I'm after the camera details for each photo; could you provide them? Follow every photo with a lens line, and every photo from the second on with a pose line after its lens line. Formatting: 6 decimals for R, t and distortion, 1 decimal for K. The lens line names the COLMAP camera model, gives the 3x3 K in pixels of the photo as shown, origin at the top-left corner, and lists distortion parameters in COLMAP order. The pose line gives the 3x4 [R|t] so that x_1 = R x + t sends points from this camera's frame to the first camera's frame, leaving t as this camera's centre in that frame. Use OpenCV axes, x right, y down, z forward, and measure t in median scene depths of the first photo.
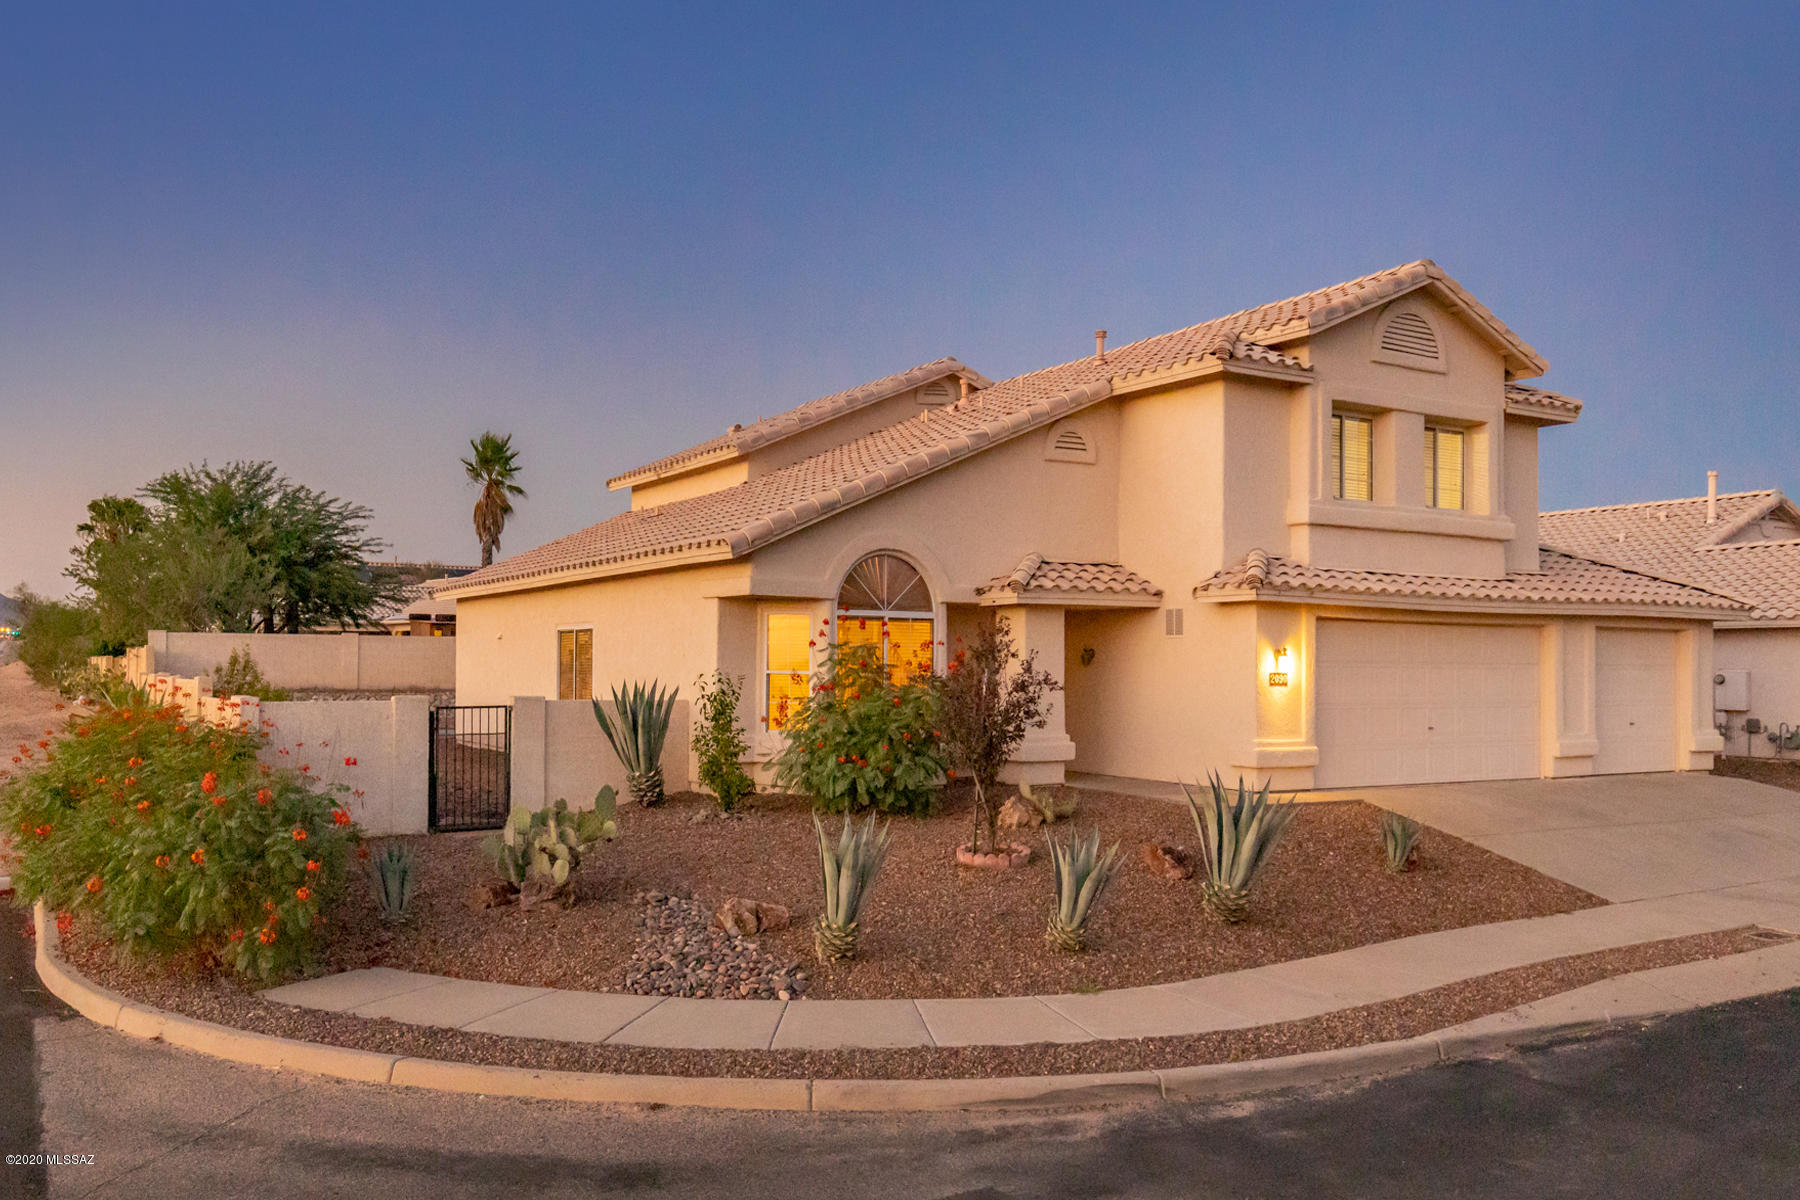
lens RADIAL K [[1456.3, 0, 901.1], [0, 1456.3, 623.0], [0, 0, 1]] dist [0.016043, 0.001964]
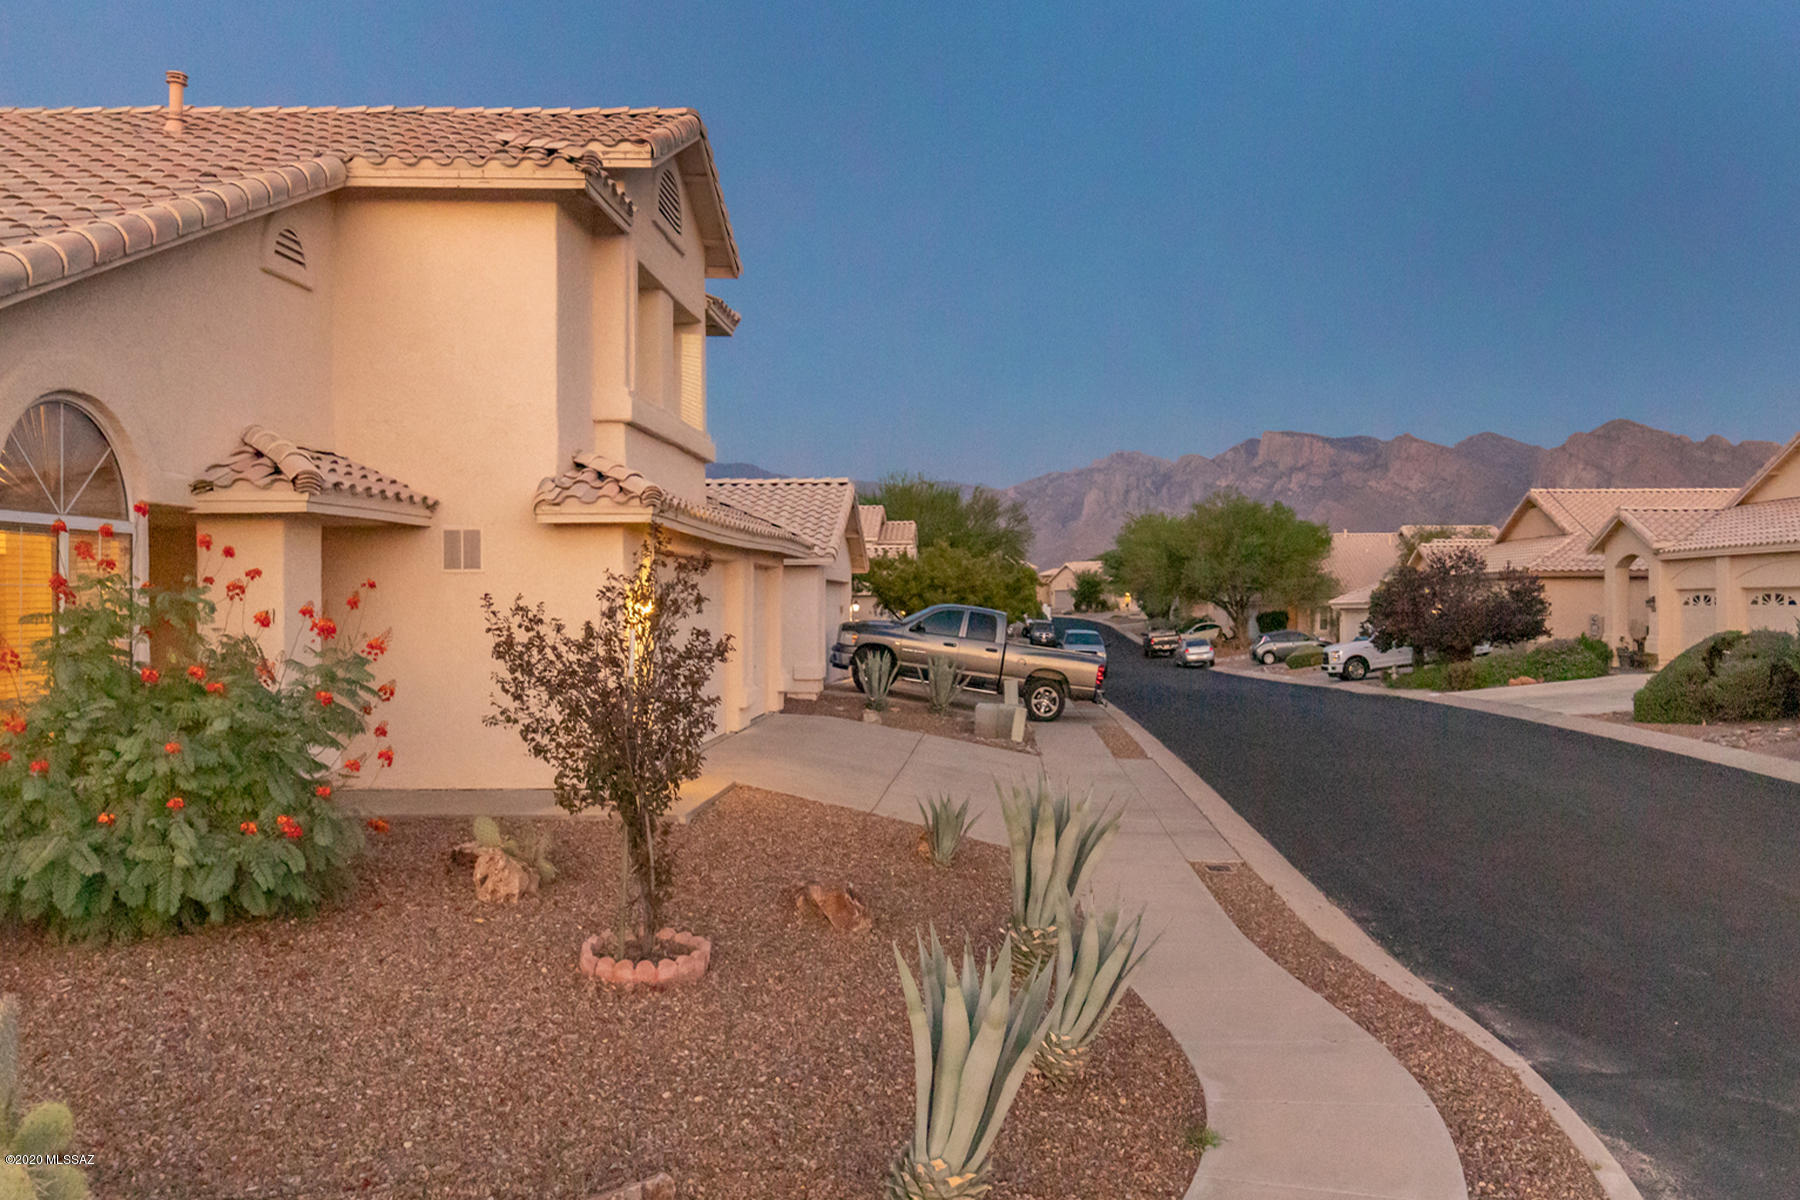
lens RADIAL K [[1456.3, 0, 901.1], [0, 1456.3, 623.0], [0, 0, 1]] dist [0.016043, 0.001964]
pose [[0.506390, -0.020647, 0.862057, -0.296009], [-0.017777, 0.999251, 0.034375, 0.006203], [-0.862121, -0.032732, 0.505644, 0.495662]]
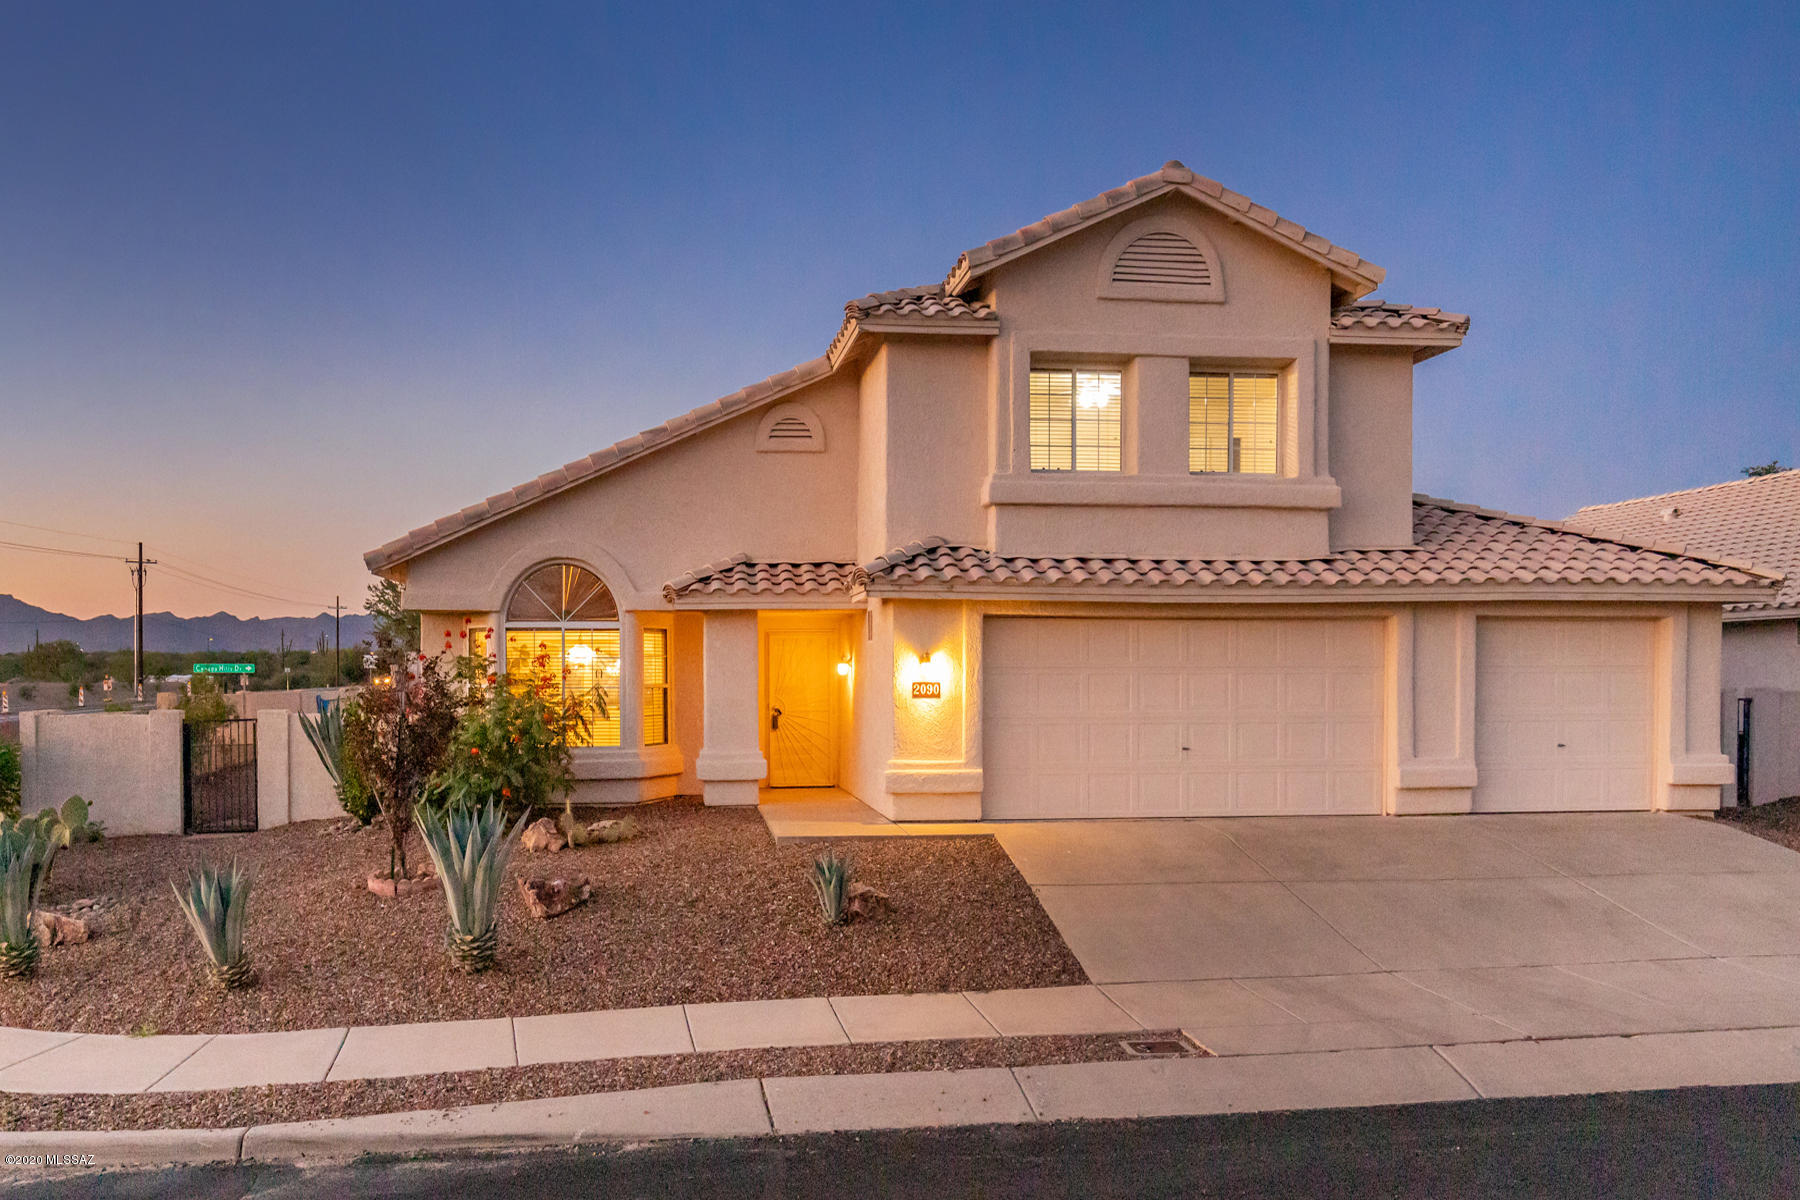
lens RADIAL K [[1378.3, 0, 900.3], [0, 1378.3, 685.8], [0, 0, 1]] dist [-0.000844, 0.002900]
pose [[0.907275, -0.007814, -0.420465, 0.560285], [0.022323, 0.999313, 0.029596, 0.011754], [0.419944, -0.036238, 0.906826, 0.256211]]
